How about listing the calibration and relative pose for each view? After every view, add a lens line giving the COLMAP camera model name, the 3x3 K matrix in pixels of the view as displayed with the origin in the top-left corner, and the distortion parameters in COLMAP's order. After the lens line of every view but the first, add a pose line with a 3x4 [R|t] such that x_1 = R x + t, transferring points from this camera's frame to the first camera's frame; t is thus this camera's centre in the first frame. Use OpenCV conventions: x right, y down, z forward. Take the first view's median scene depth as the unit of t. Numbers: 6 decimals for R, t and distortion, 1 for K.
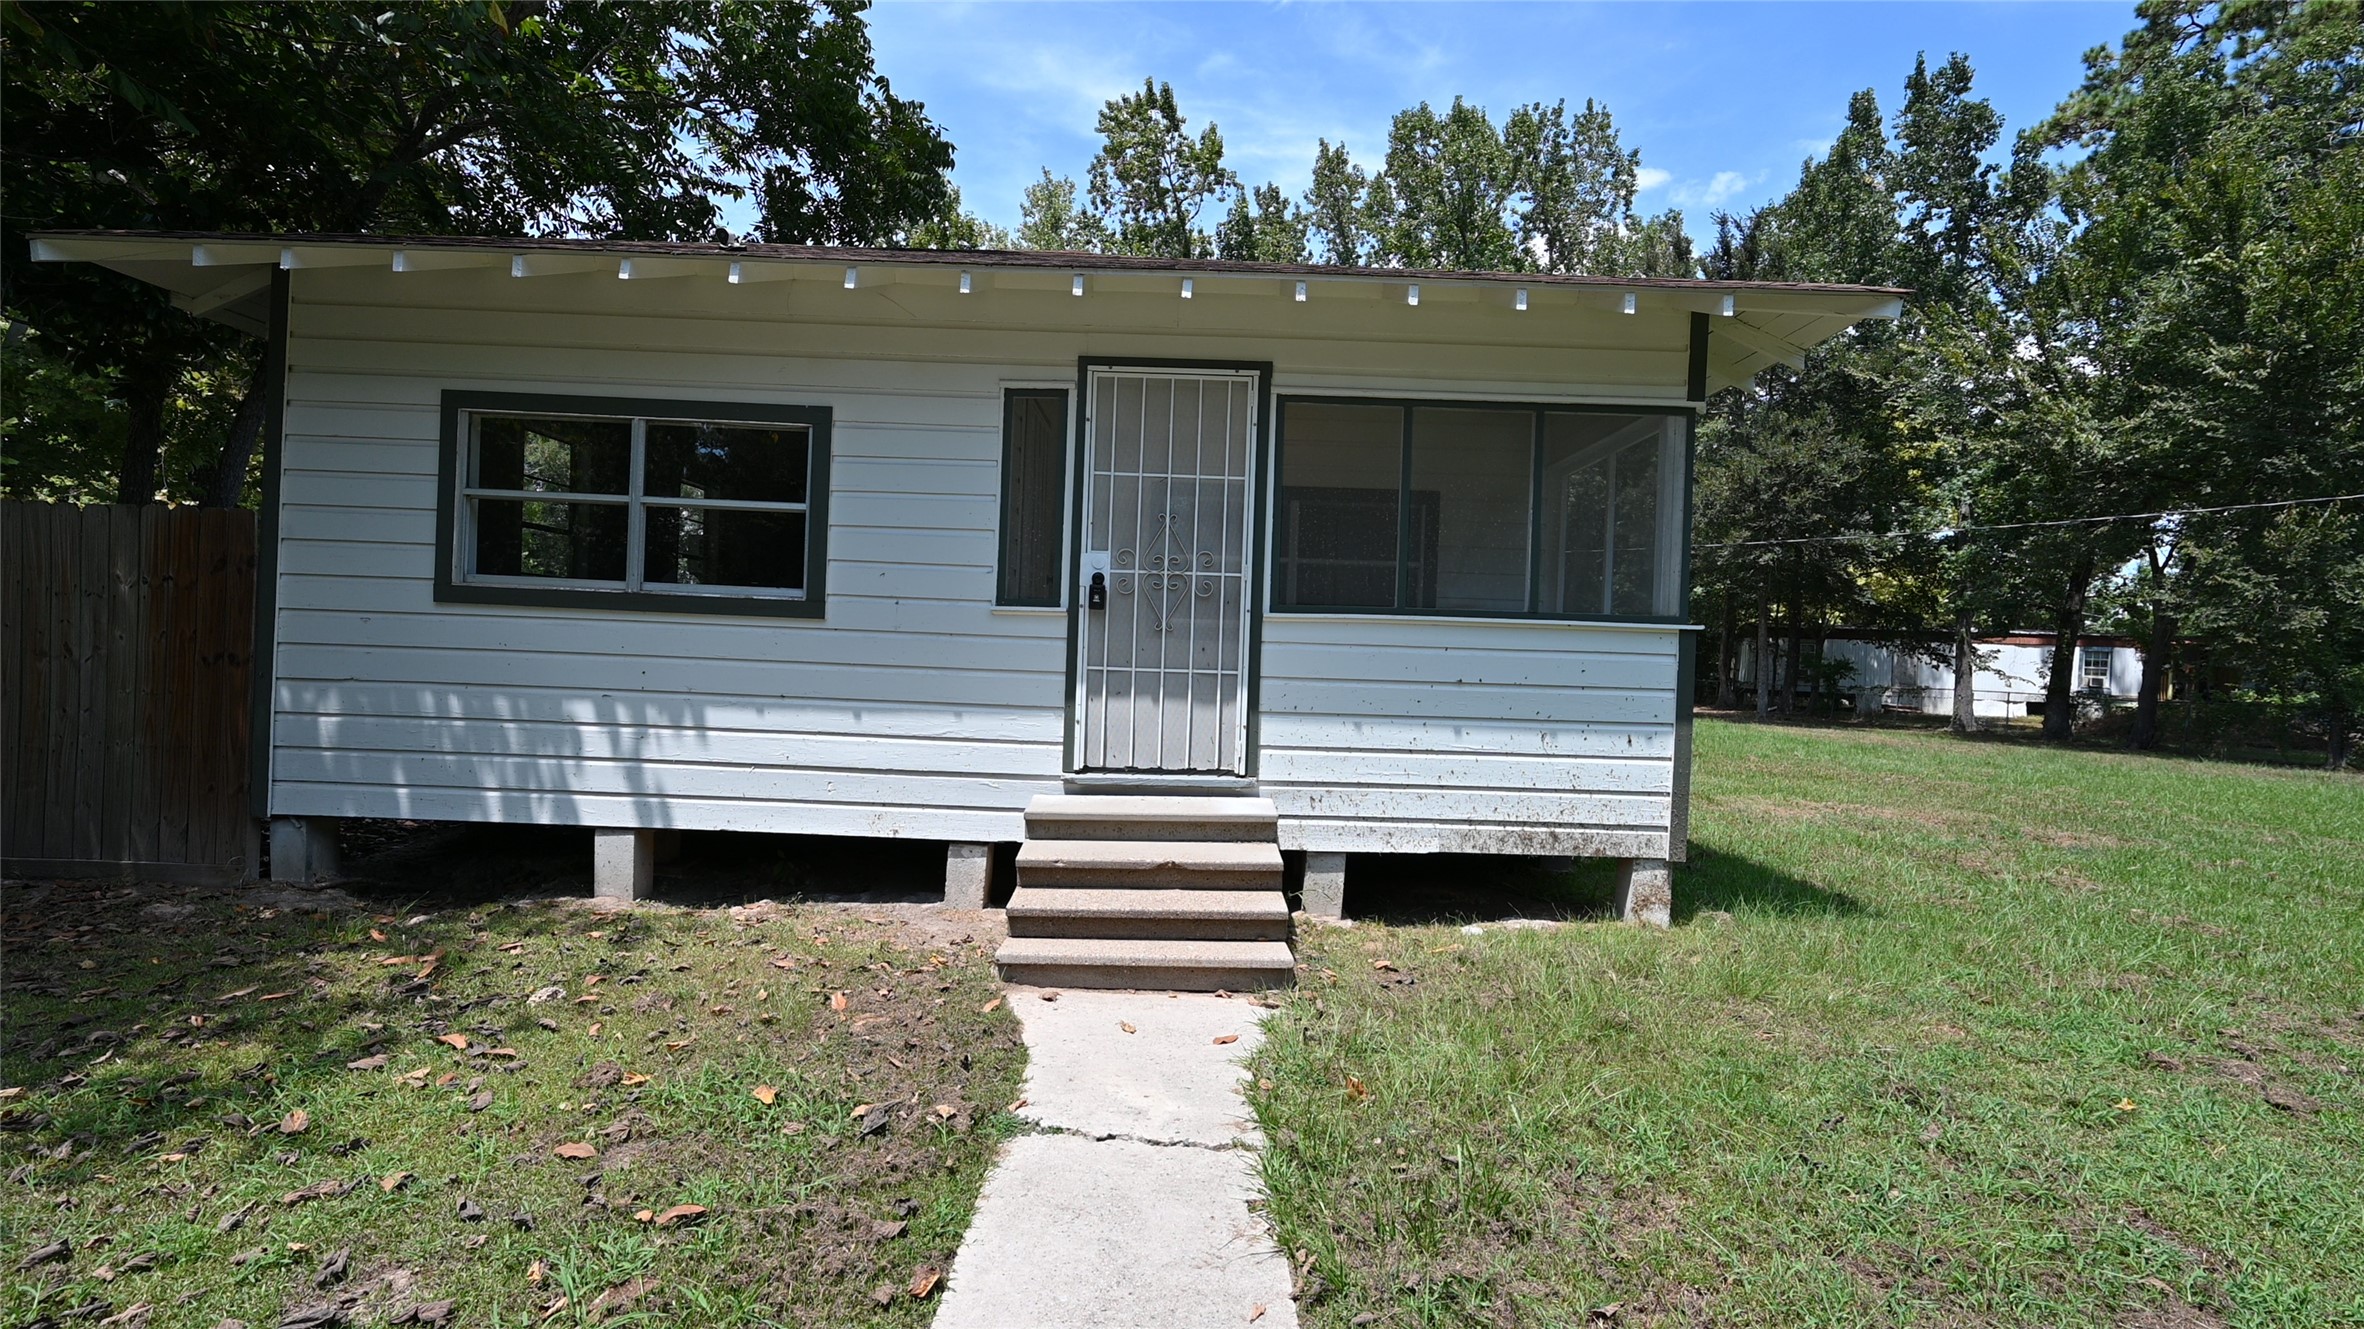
lens RADIAL K [[1036.5, 0, 1180.8], [0, 1036.5, 647.9], [0, 0, 1]] dist [-0.000398, -0.000457]
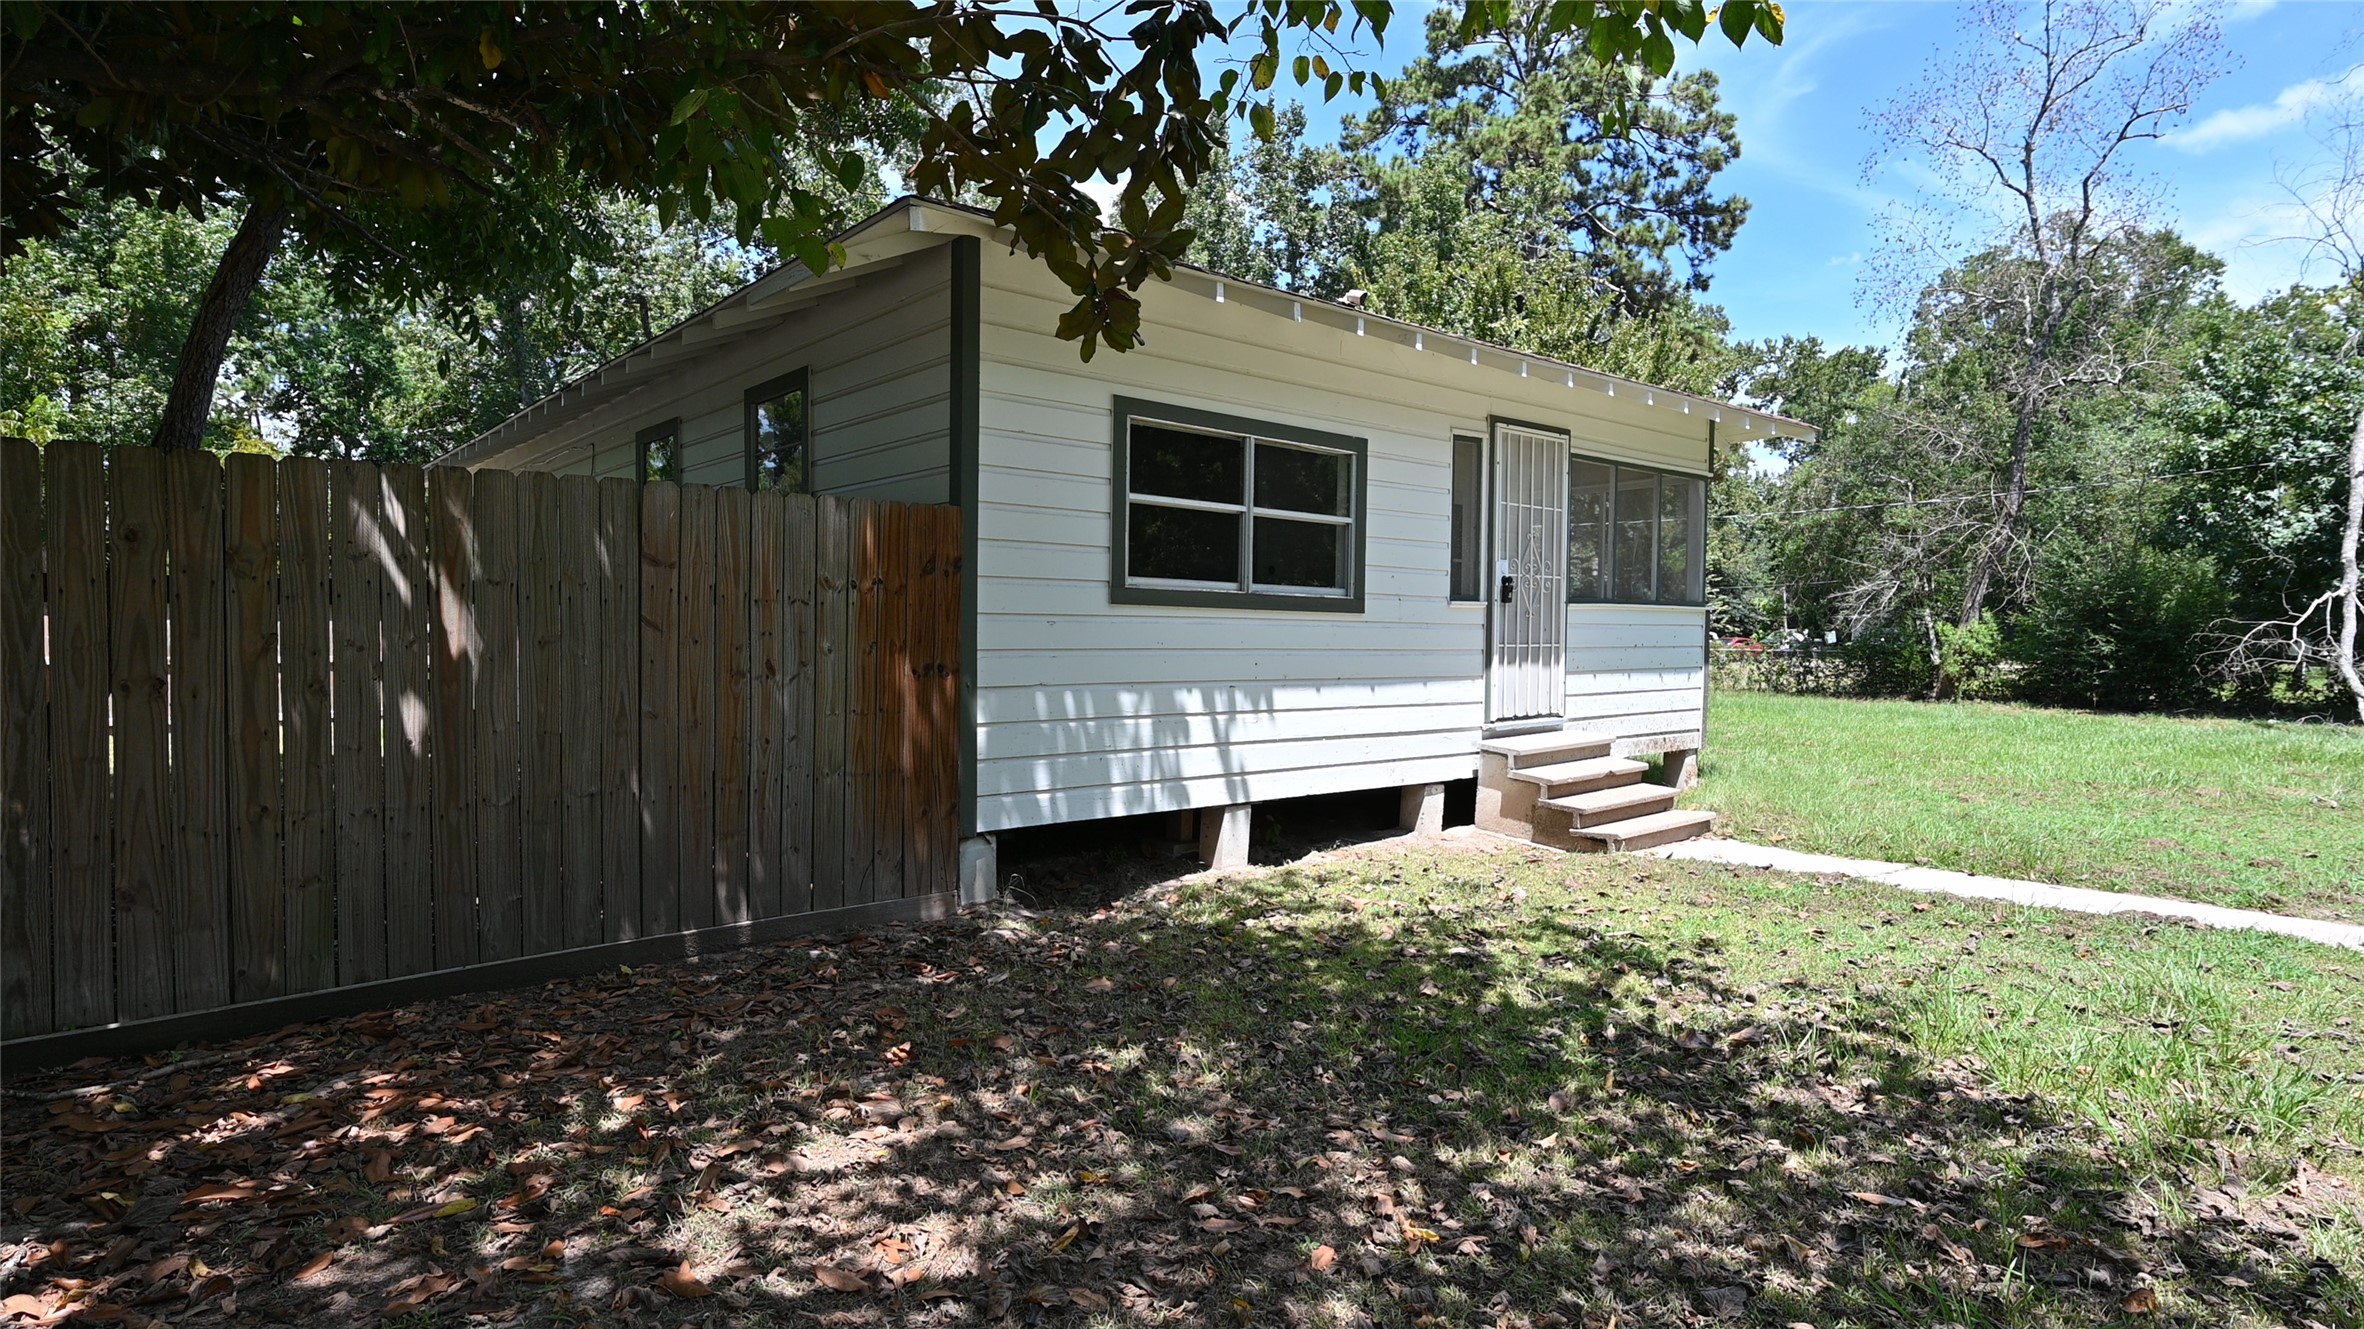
lens RADIAL K [[1234.1, 0, 1188.2], [0, 1234.1, 665.2], [0, 0, 1]] dist [-0.001554, -0.000699]
pose [[0.758923, -0.045705, 0.649574, -1.429299], [0.018124, 0.998630, 0.049089, -0.041701], [-0.650928, -0.025482, 0.758712, 0.030193]]
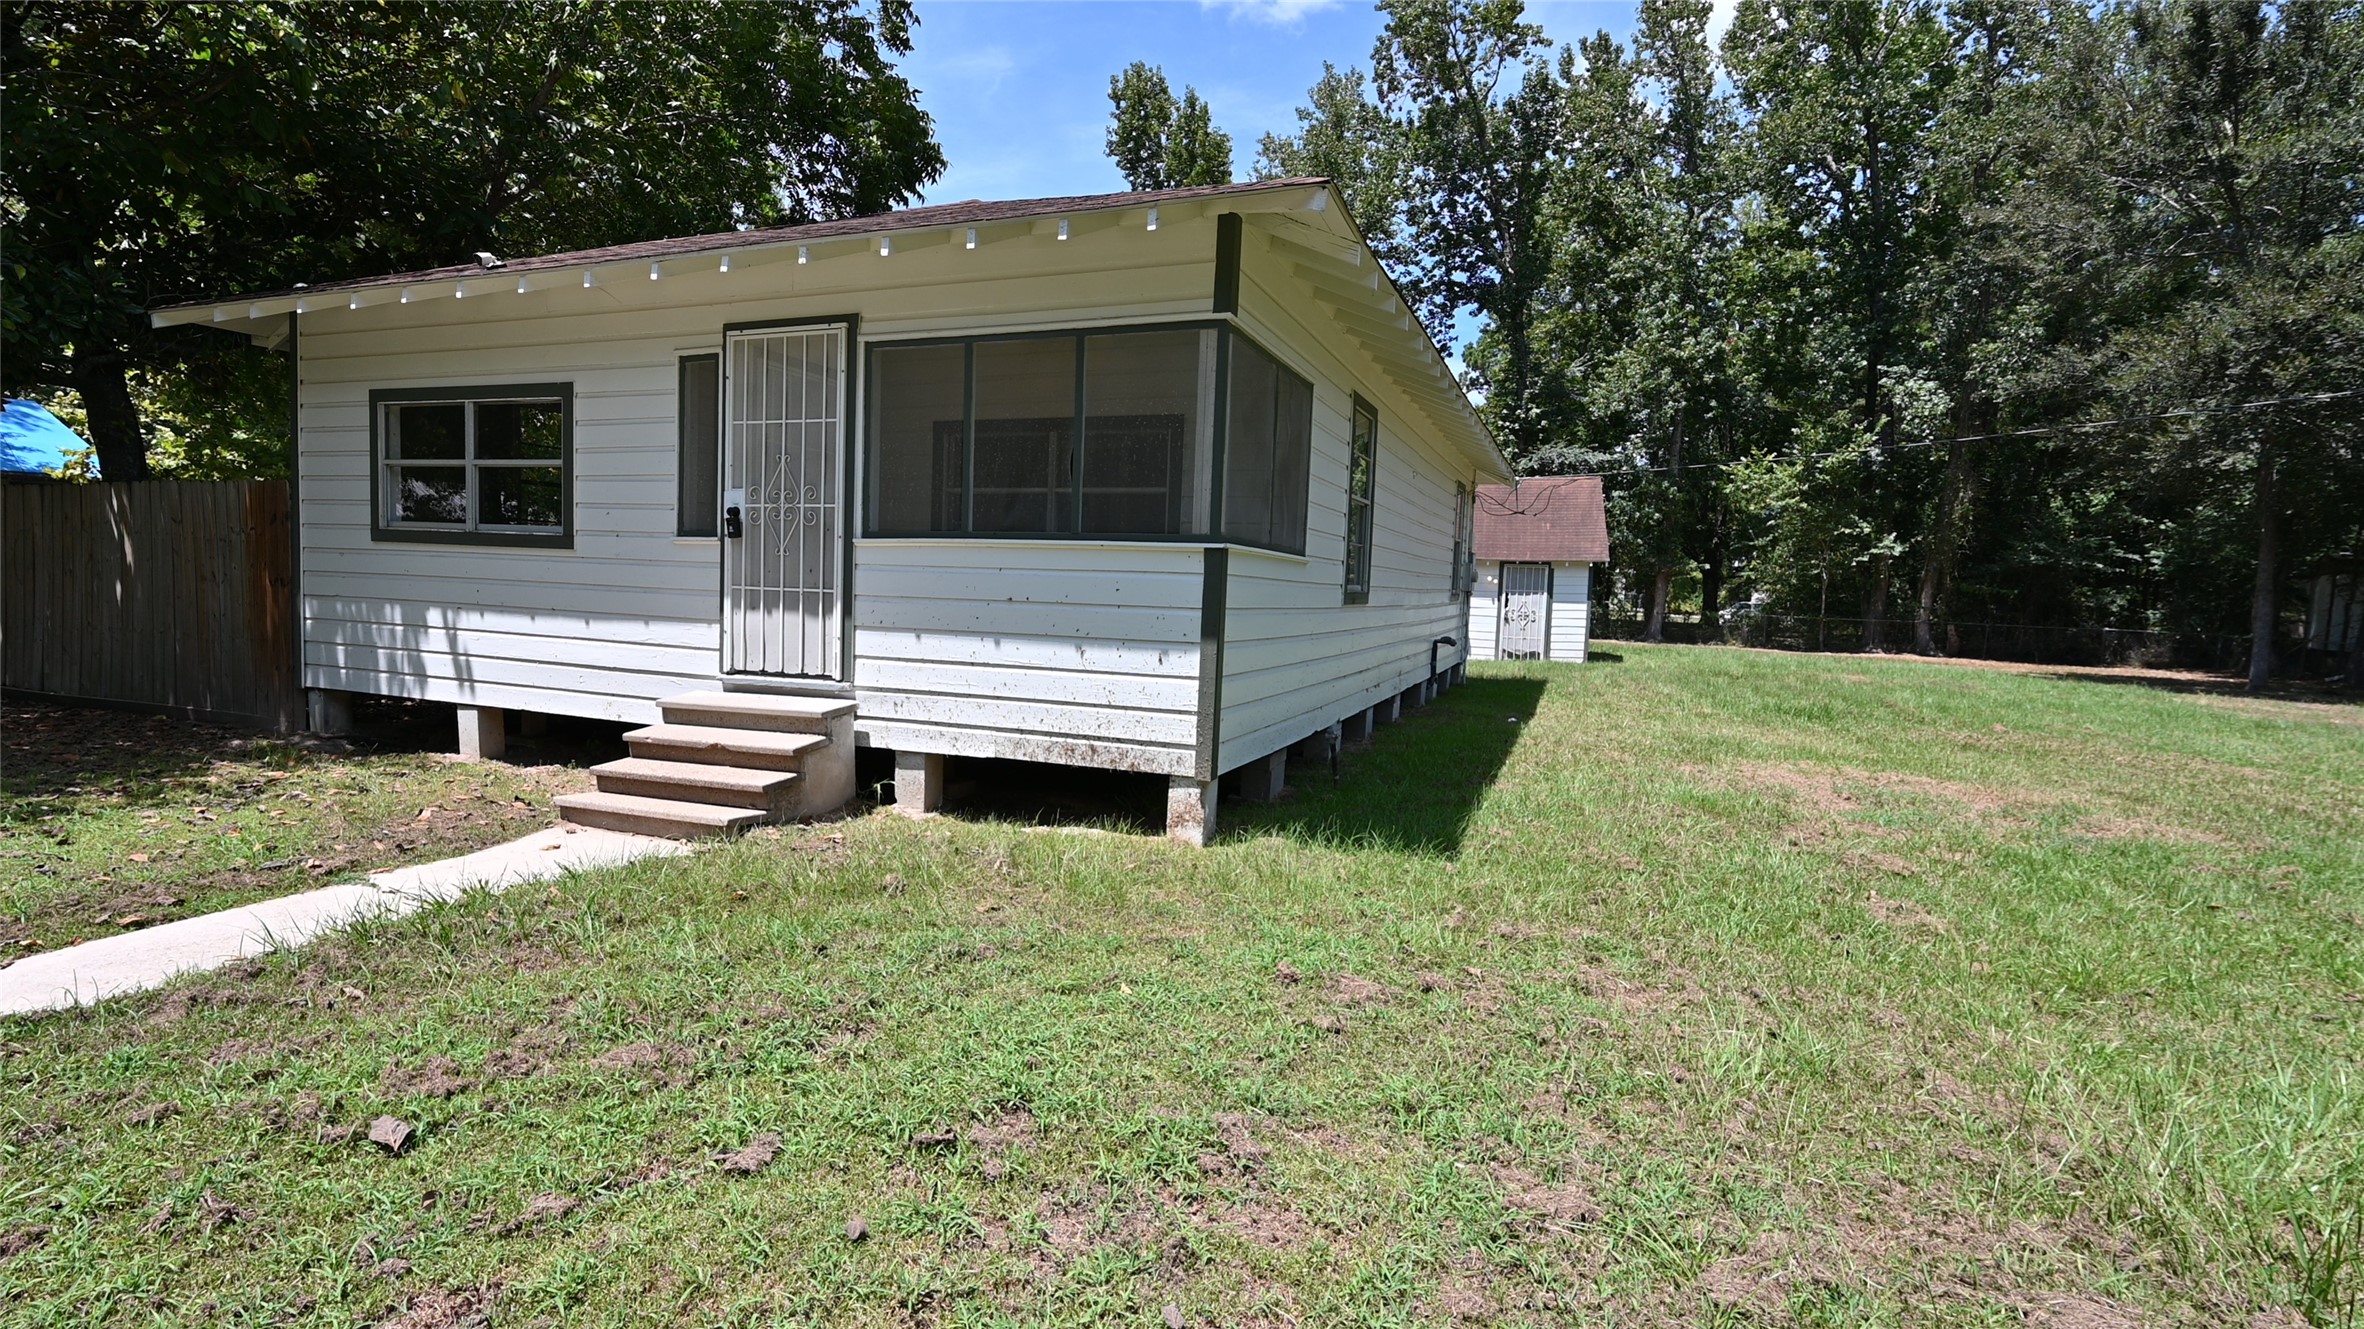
lens RADIAL K [[1119.4, 0, 1117.6], [0, 1119.4, 657.2], [0, 0, 1]] dist [0.002952, 0.000235]
pose [[0.919926, 0.023642, -0.391378, 0.814917], [-0.001458, 0.998380, 0.056884, 0.025192], [0.392088, -0.051758, 0.918470, -0.020170]]
